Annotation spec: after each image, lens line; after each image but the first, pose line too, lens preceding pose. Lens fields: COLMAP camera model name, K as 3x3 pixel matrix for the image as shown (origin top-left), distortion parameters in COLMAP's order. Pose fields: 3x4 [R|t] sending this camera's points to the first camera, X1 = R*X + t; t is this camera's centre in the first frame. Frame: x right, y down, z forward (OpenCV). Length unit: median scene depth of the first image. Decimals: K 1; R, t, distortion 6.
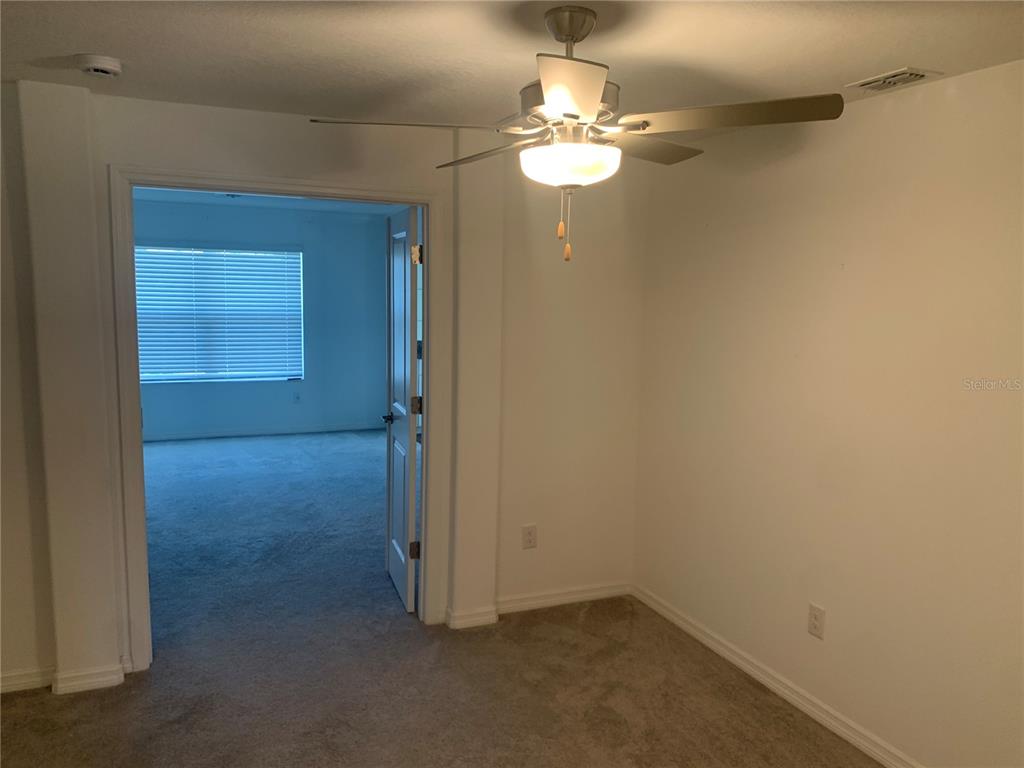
lens RADIAL K [[784.5, 0, 512.8], [0, 784.5, 376.8], [0, 0, 1]] dist [0.055609, -0.086899]
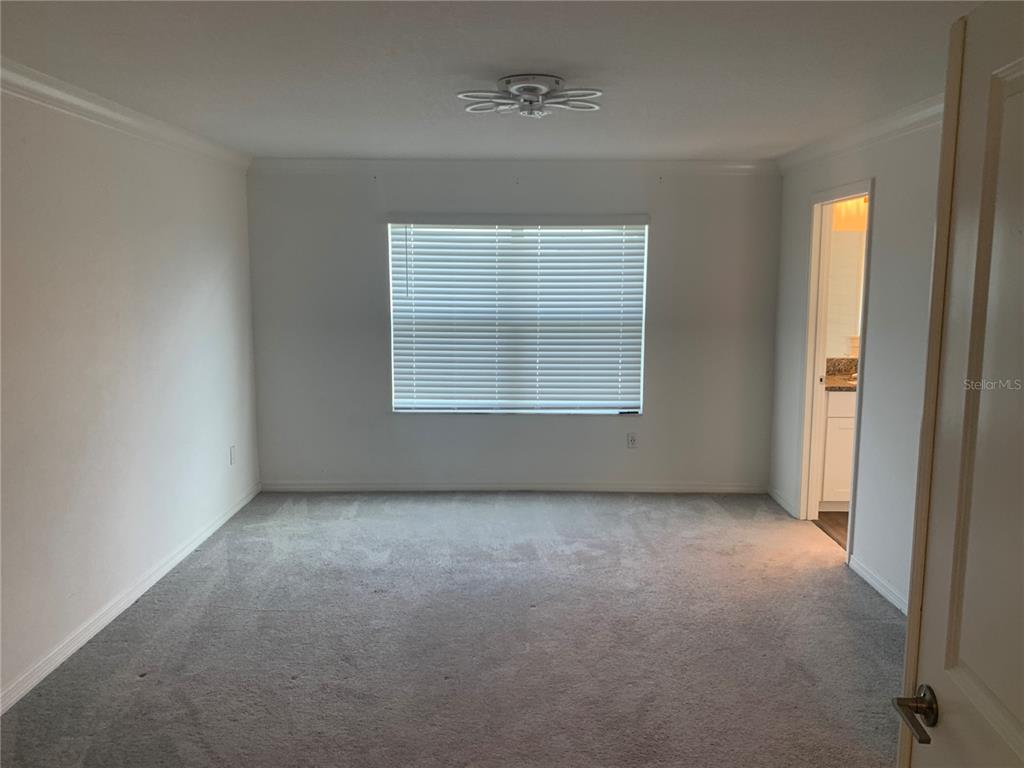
lens RADIAL K [[784.5, 0, 512.8], [0, 784.5, 376.8], [0, 0, 1]] dist [0.055609, -0.086899]
pose [[0.912053, 0.037622, -0.408344, -0.099808], [-0.034231, 0.999292, 0.015610, -0.038536], [0.408642, -0.000259, 0.912695, 0.363884]]
